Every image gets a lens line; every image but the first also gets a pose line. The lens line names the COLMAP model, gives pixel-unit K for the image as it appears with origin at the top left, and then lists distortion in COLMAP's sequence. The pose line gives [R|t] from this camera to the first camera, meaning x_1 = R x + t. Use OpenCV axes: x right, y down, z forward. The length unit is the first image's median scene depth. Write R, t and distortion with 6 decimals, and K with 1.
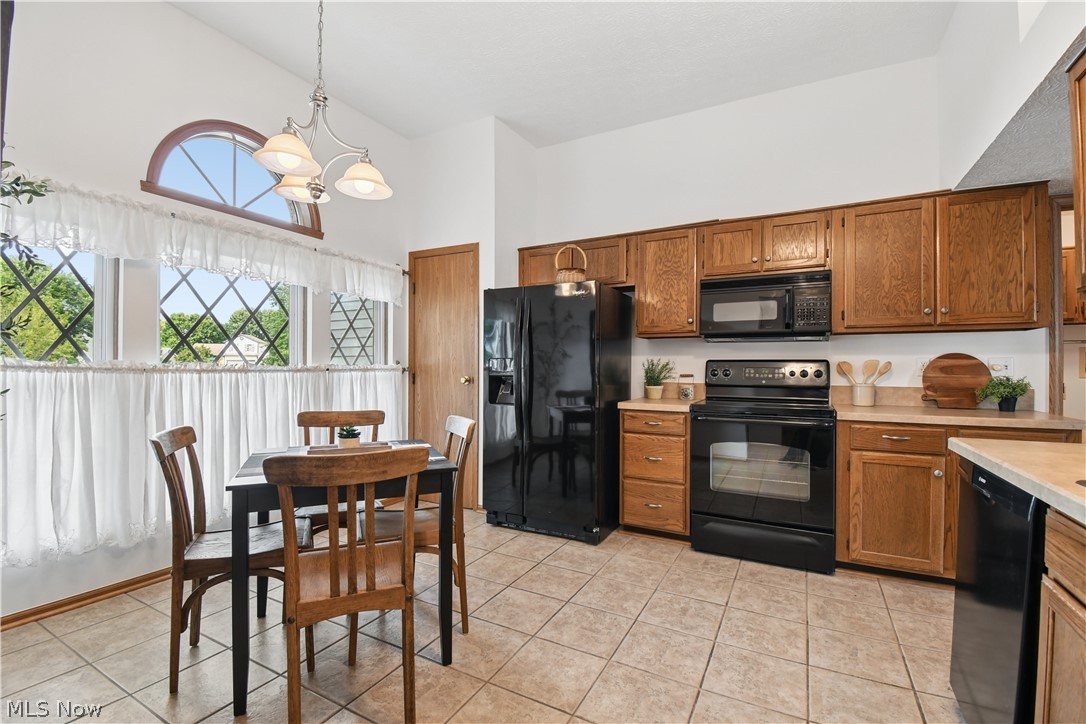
lens RADIAL K [[485.8, 0, 539.9], [0, 485.8, 366.2], [0, 0, 1]] dist [-0.000097, -0.014892]
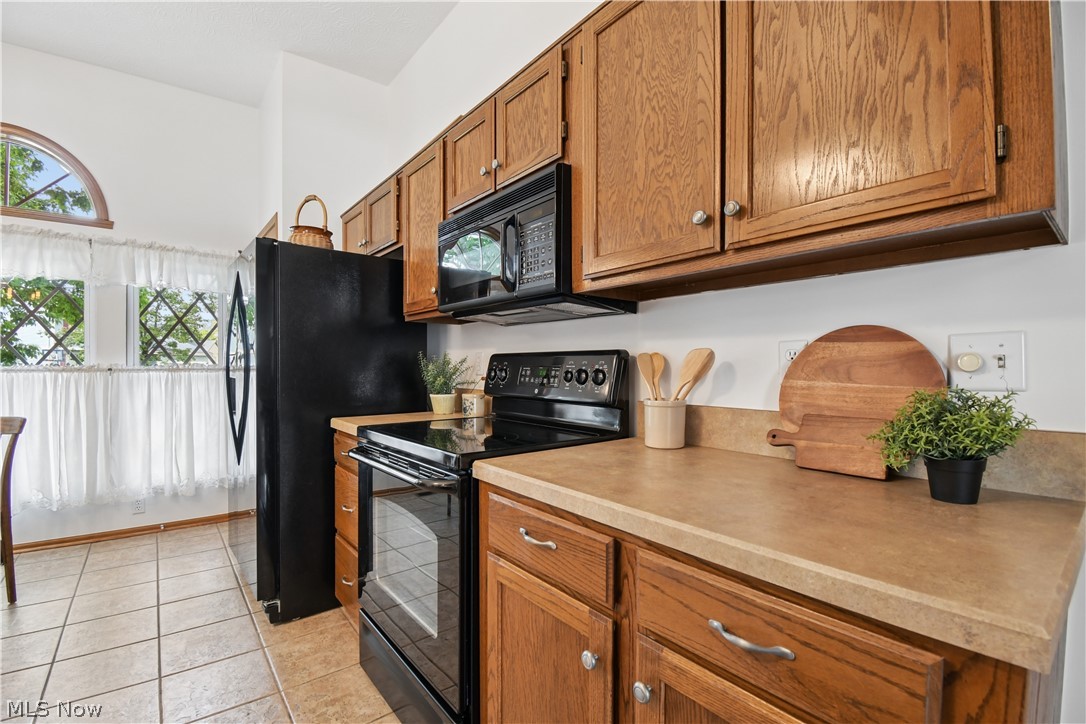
lens RADIAL K [[485.8, 0, 547.2], [0, 485.8, 370.7], [0, 0, 1]] dist [-0.000097, -0.014892]
pose [[0.922040, 0.000858, -0.387093, 0.778045], [0.001414, 0.999983, 0.005584, 0.005951], [0.387091, -0.005697, 0.922024, 0.550400]]
